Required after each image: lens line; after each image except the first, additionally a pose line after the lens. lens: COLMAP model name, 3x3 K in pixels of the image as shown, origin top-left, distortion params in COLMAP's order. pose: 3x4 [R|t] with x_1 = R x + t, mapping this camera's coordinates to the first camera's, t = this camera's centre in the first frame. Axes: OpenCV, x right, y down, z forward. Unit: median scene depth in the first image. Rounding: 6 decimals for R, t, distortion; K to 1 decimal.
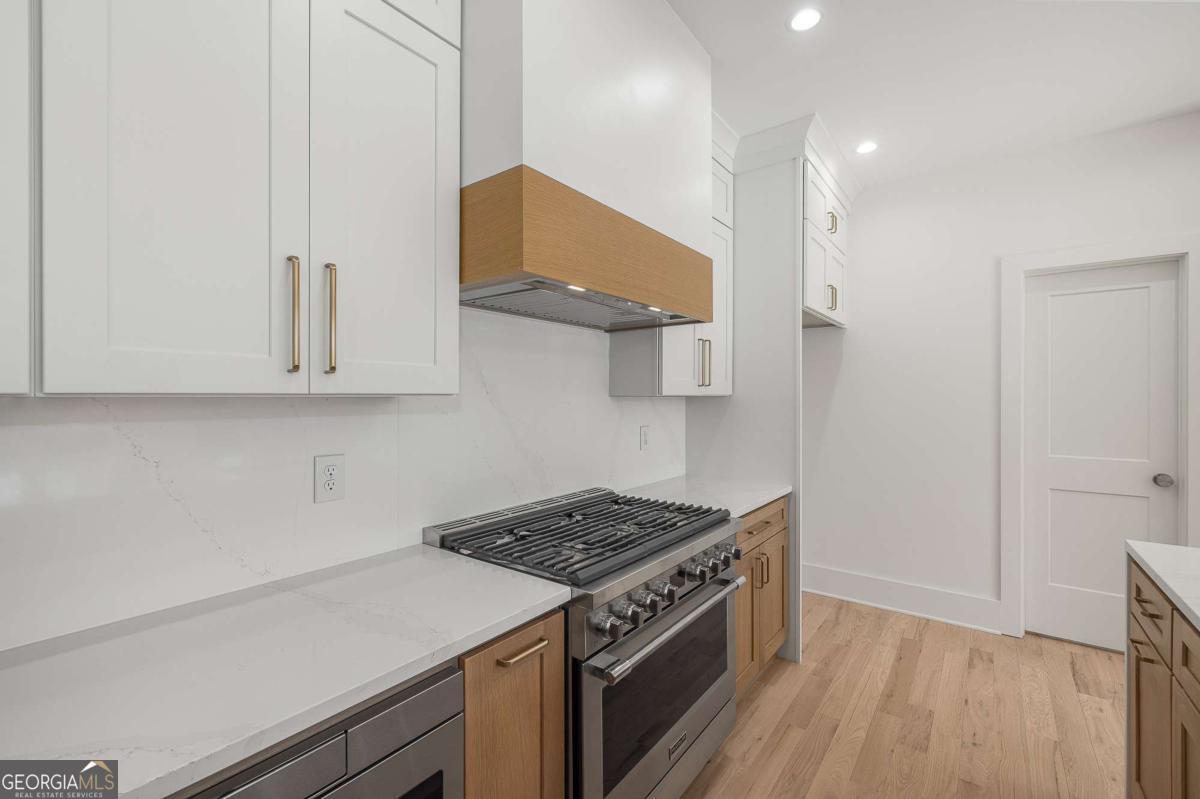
lens RADIAL K [[506.7, 0, 593.9], [0, 506.7, 394.7], [0, 0, 1]] dist [-0.002237, 0.000096]
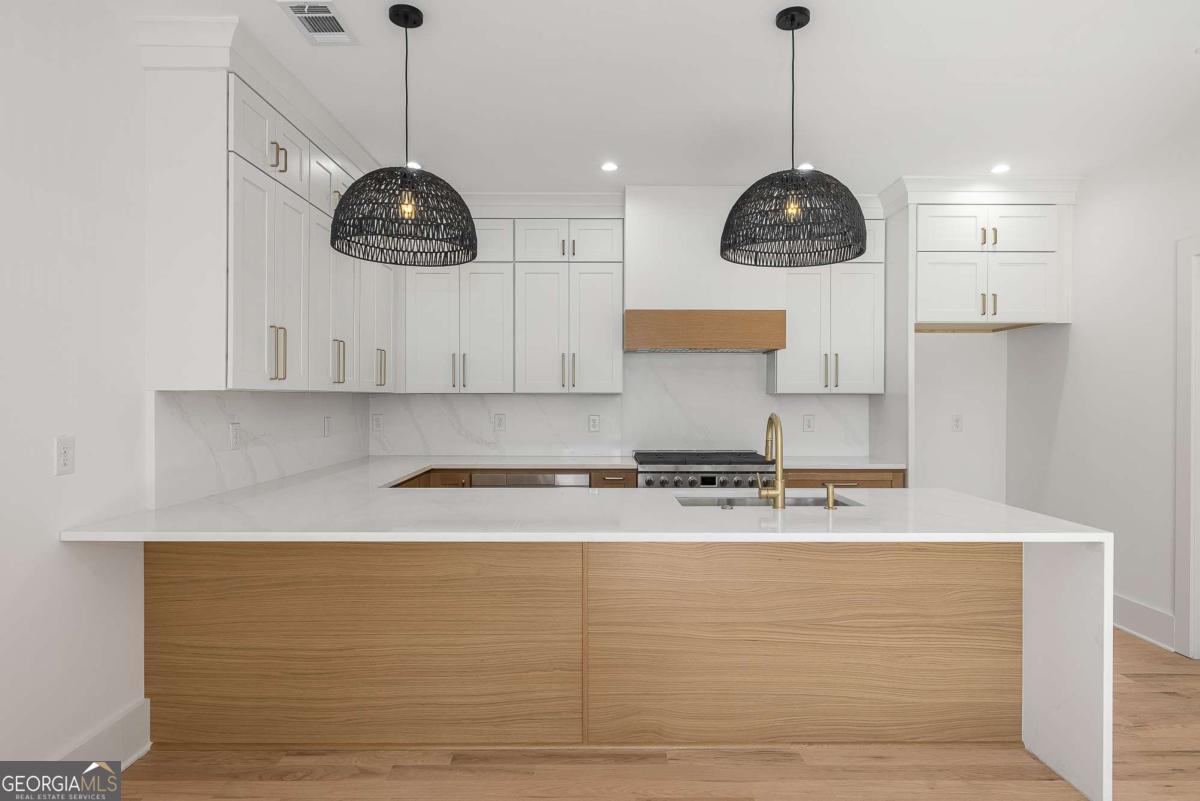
lens RADIAL K [[669.7, 0, 599.2], [0, 669.7, 400.7], [0, 0, 1]] dist [-0.001164, -0.000458]
pose [[0.619854, 0.008876, -0.784667, 1.522651], [0.000254, 0.999934, 0.011511, -0.000491], [0.784717, -0.007334, 0.619811, -0.797712]]
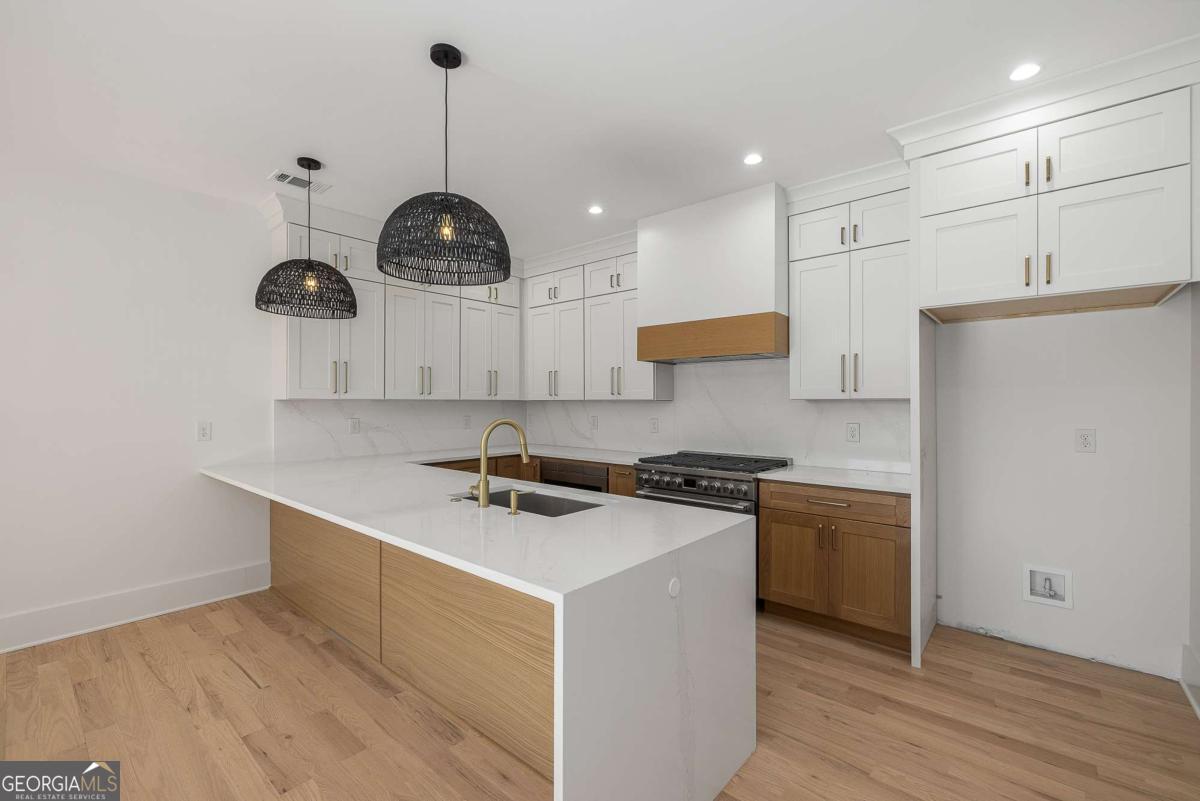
lens RADIAL K [[506.7, 0, 601.6], [0, 506.7, 402.3], [0, 0, 1]] dist [-0.002237, 0.000096]
pose [[-0.040330, 0.002974, -0.999182, 1.760532], [0.003818, 0.999989, 0.002822, 0.002786], [0.999179, -0.003701, -0.040341, 0.523818]]
